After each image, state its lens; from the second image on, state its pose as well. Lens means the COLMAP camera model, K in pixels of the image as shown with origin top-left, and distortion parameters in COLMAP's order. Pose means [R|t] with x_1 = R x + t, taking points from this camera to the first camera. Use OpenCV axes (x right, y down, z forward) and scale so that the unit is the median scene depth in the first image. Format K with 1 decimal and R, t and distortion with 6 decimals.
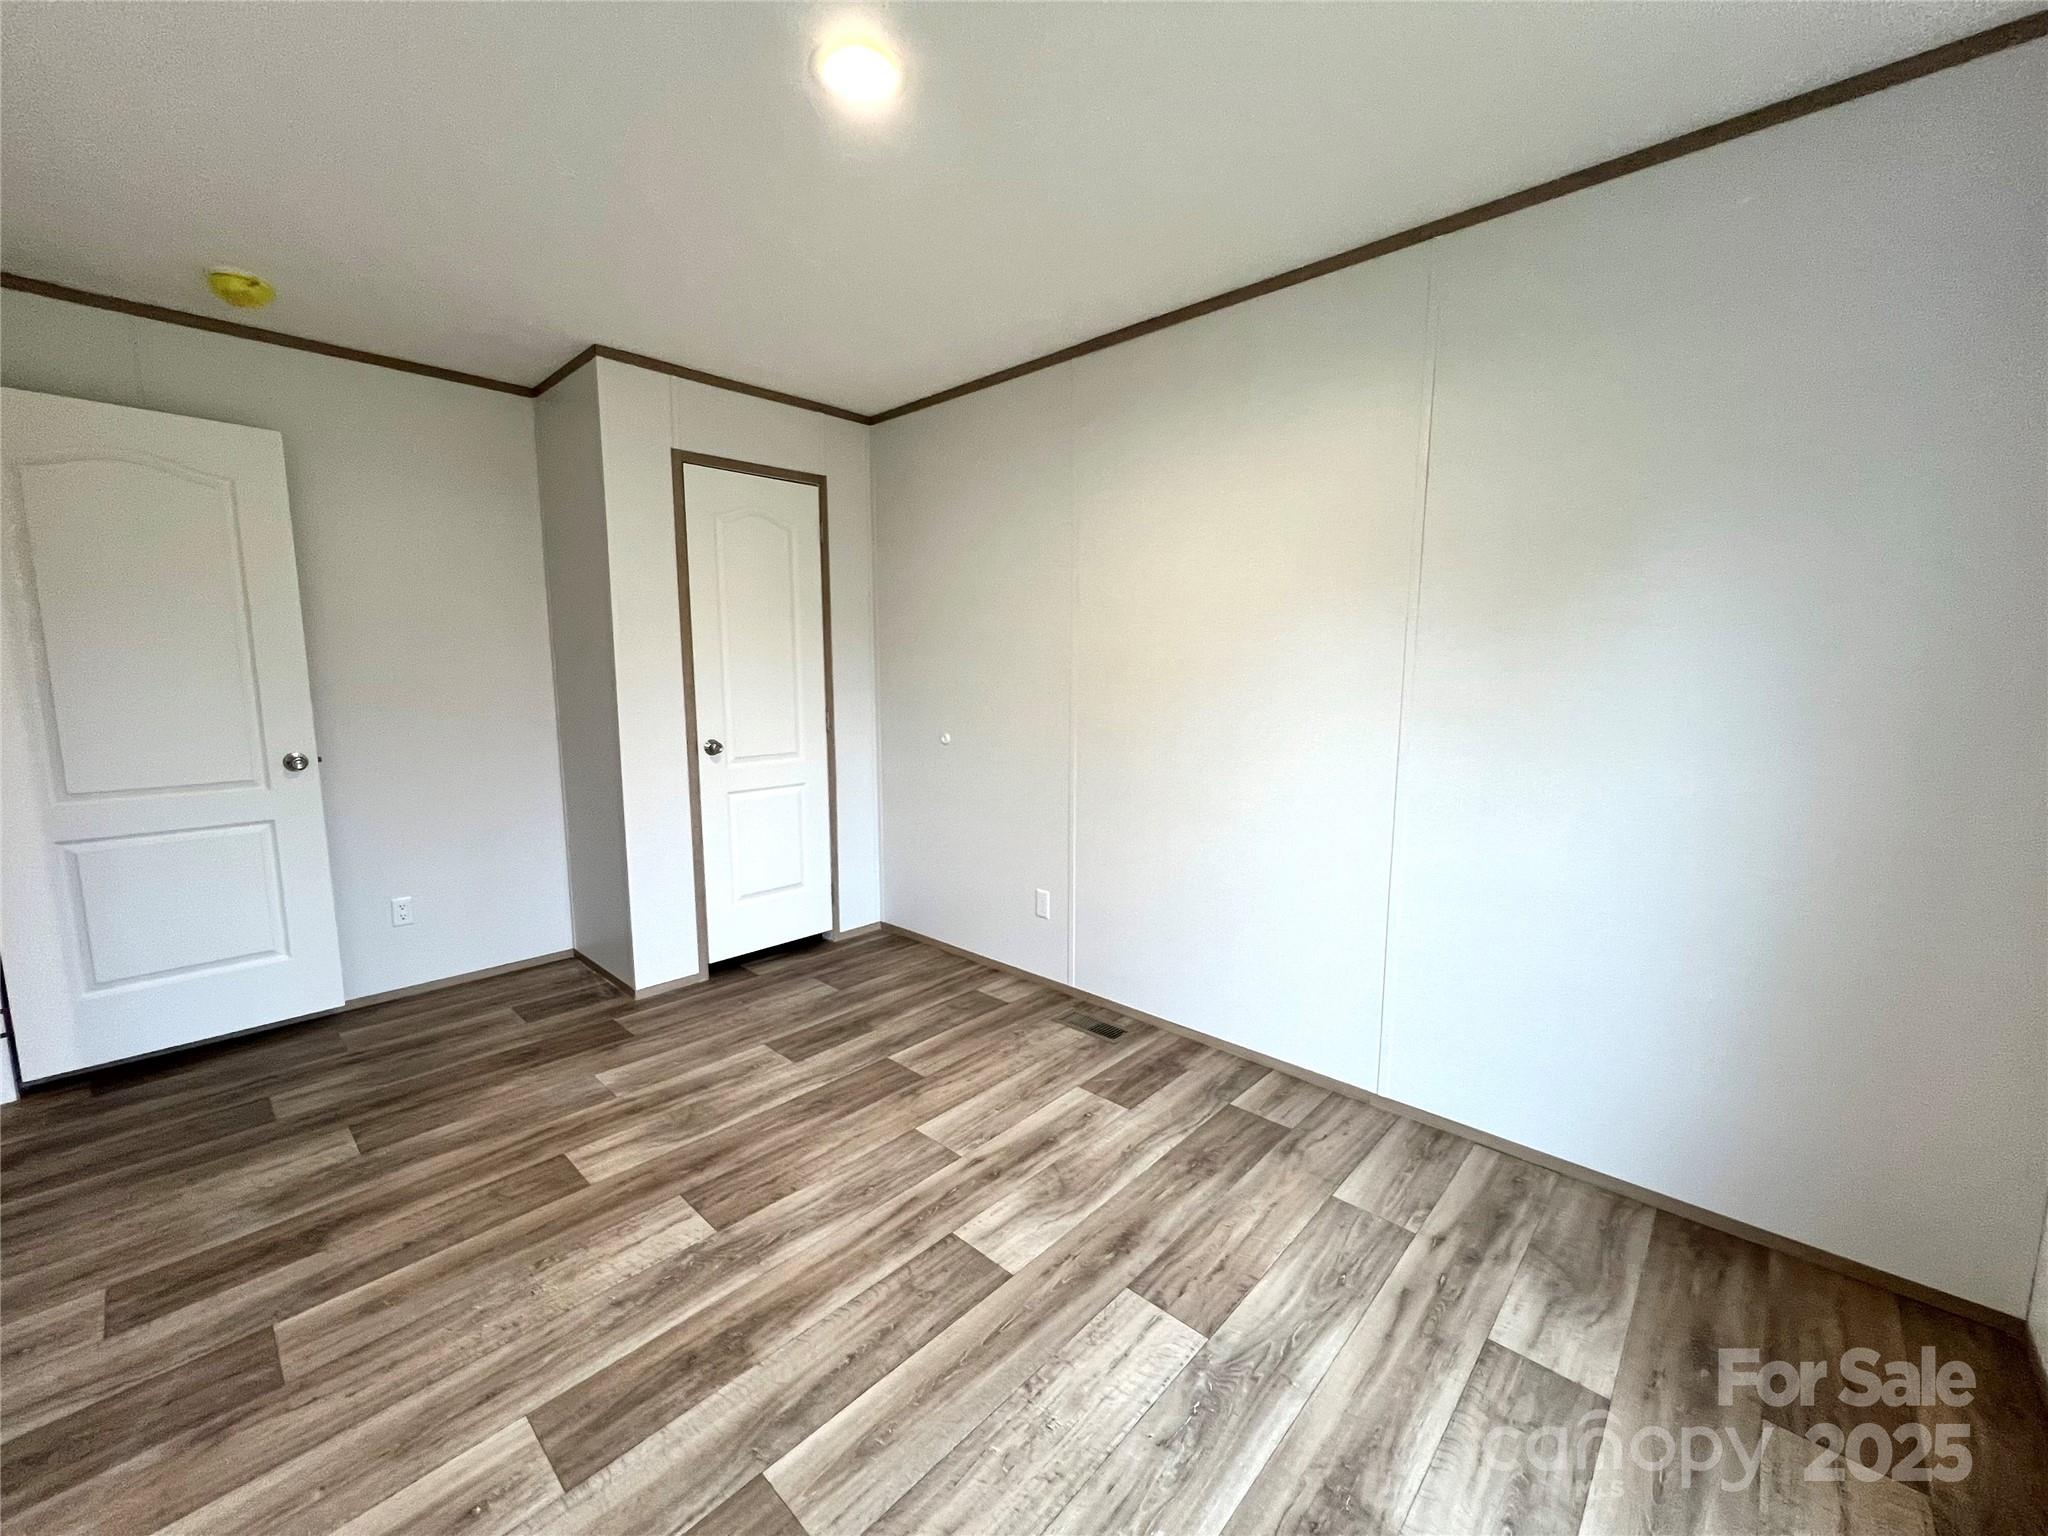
lens RADIAL K [[817.7, 0, 988.0], [0, 817.7, 767.9], [0, 0, 1]] dist [-0.004454, 0.002141]
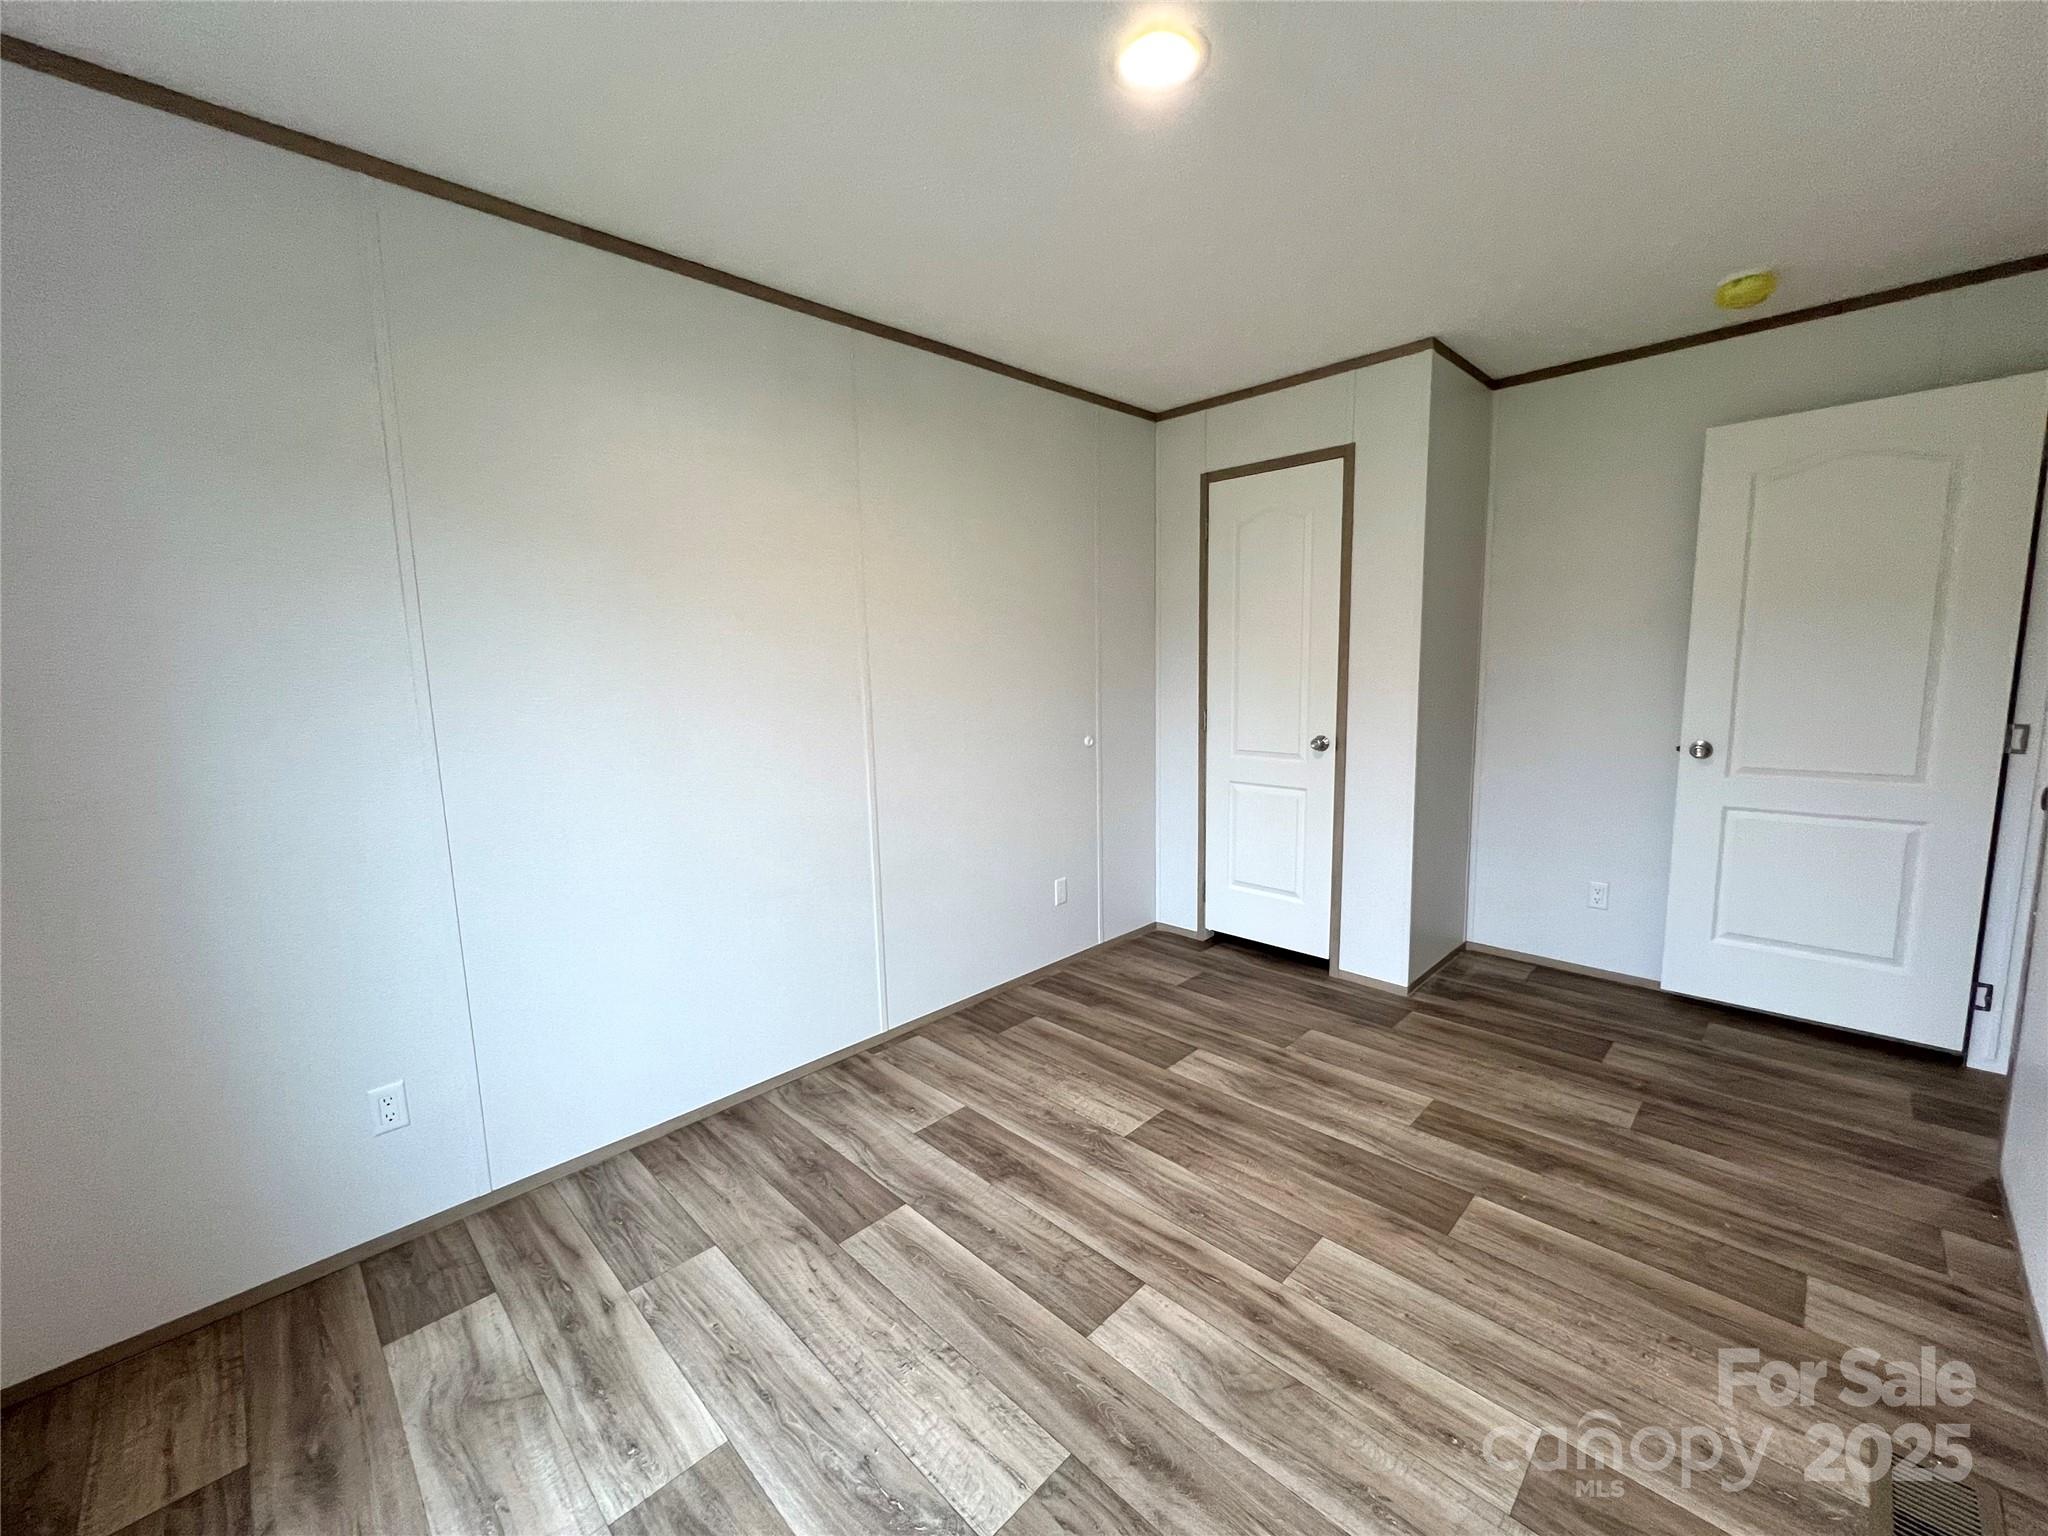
lens RADIAL K [[817.7, 0, 1035.4], [0, 817.7, 755.4], [0, 0, 1]] dist [-0.004454, 0.002141]
pose [[-0.007441, 0.113116, -0.993554, 0.816700], [-0.106095, 0.987884, 0.113265, -0.108215], [0.994328, 0.106254, 0.004650, 0.828815]]
